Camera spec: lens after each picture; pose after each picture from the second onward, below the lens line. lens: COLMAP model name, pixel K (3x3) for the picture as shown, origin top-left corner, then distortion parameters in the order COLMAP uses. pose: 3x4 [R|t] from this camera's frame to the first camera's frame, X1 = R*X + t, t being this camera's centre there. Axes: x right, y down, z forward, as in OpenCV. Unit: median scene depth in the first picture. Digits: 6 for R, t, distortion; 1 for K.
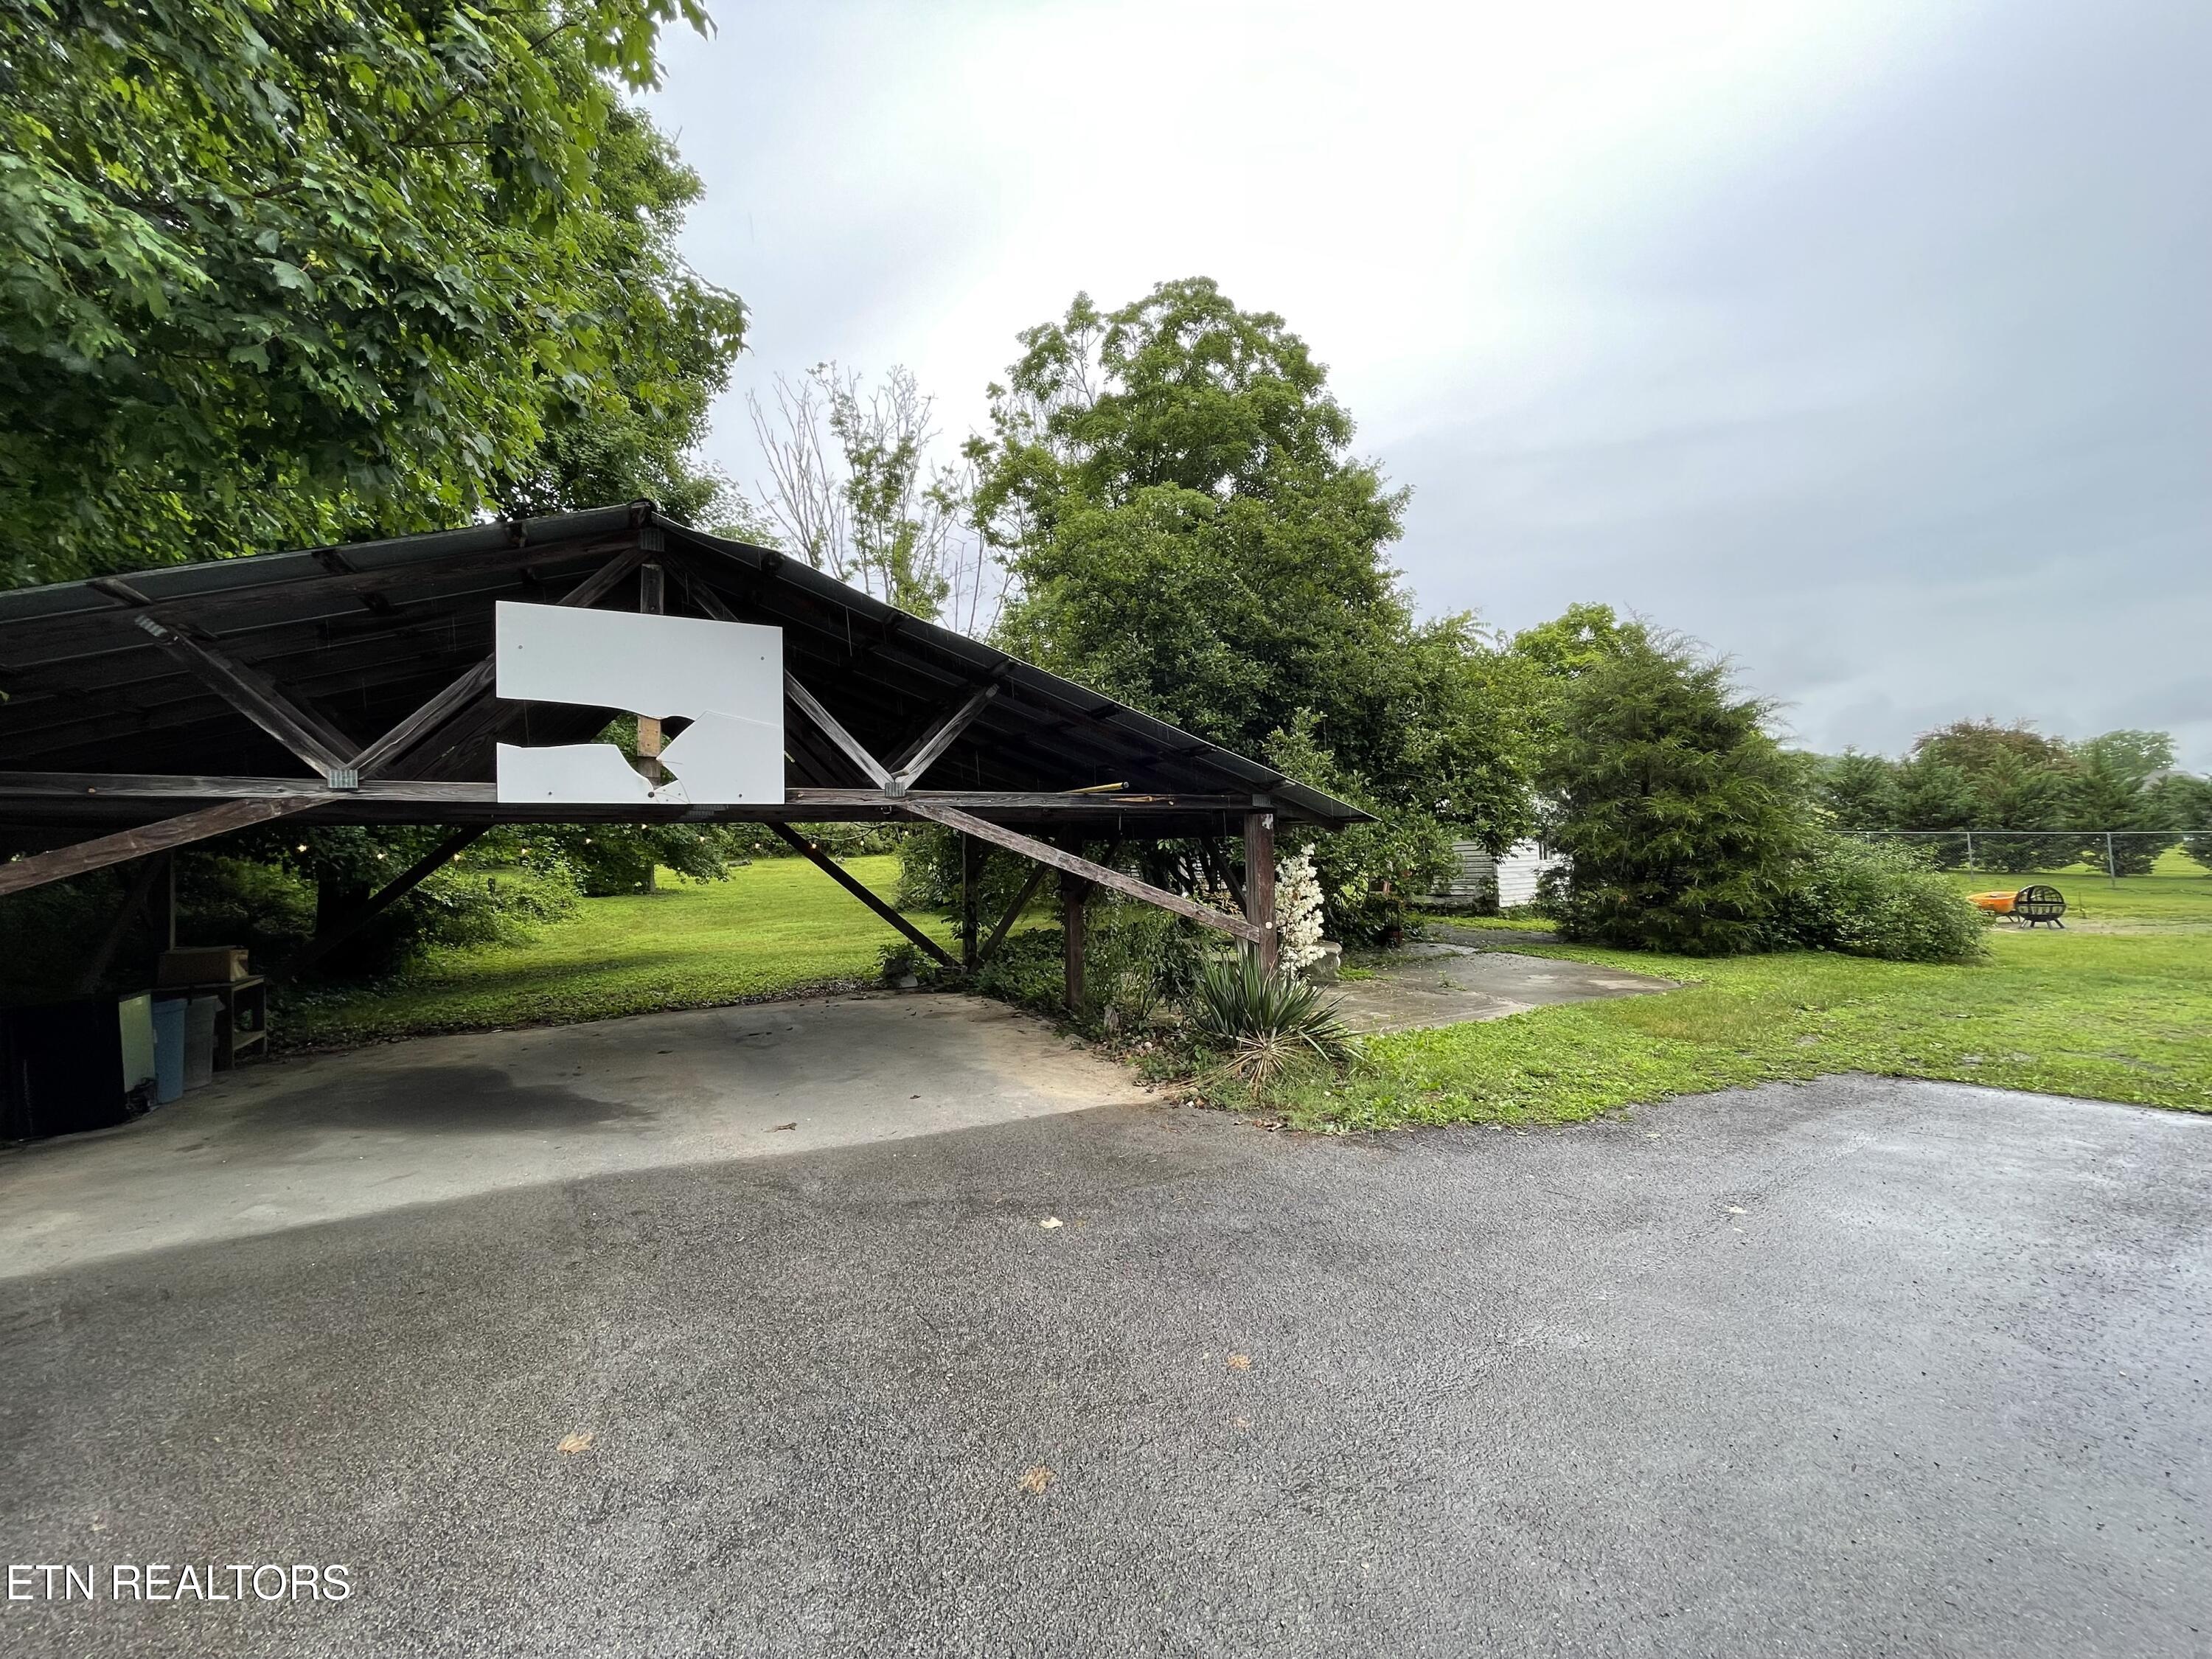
lens RADIAL K [[887.2, 0, 1105.1], [0, 887.2, 835.0], [0, 0, 1]] dist [-0.001227, -0.000893]
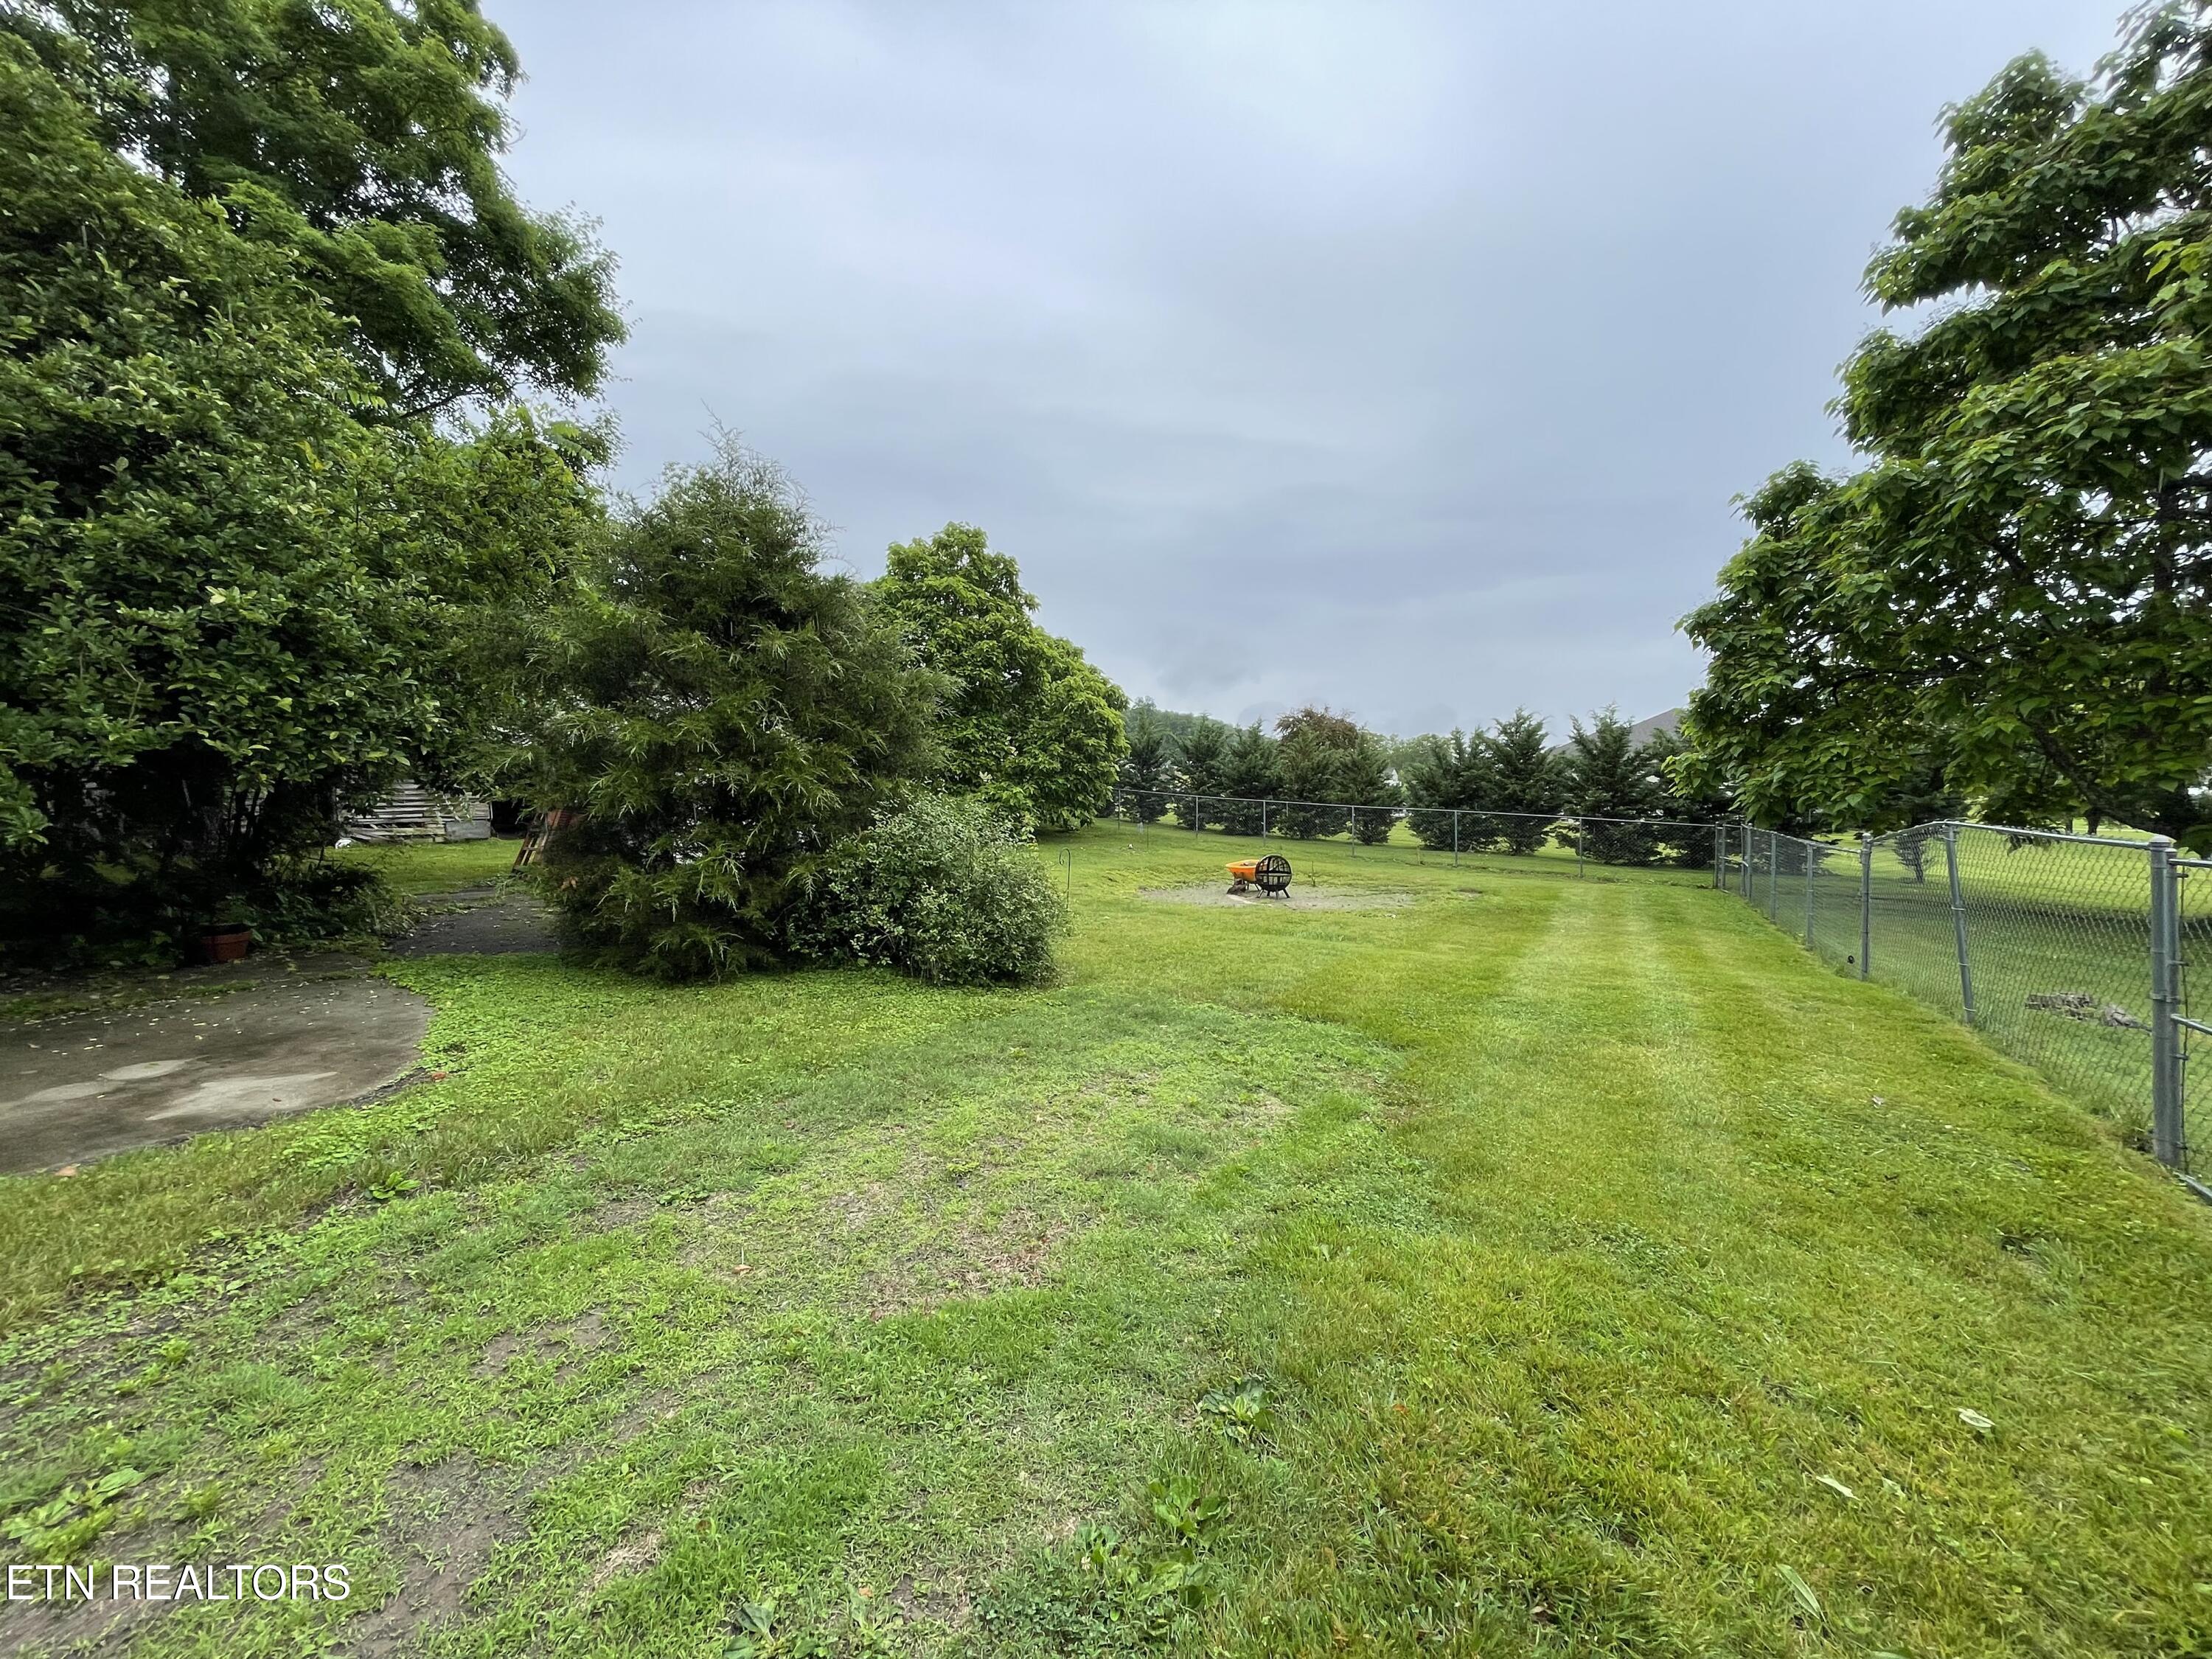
lens RADIAL K [[887.2, 0, 1114.0], [0, 887.2, 814.8], [0, 0, 1]] dist [-0.001227, -0.000893]
pose [[0.869105, 0.037922, 0.493172, 0.269736], [-0.059359, 0.997847, 0.027879, -0.004415], [-0.491053, -0.053504, 0.869485, 0.146538]]
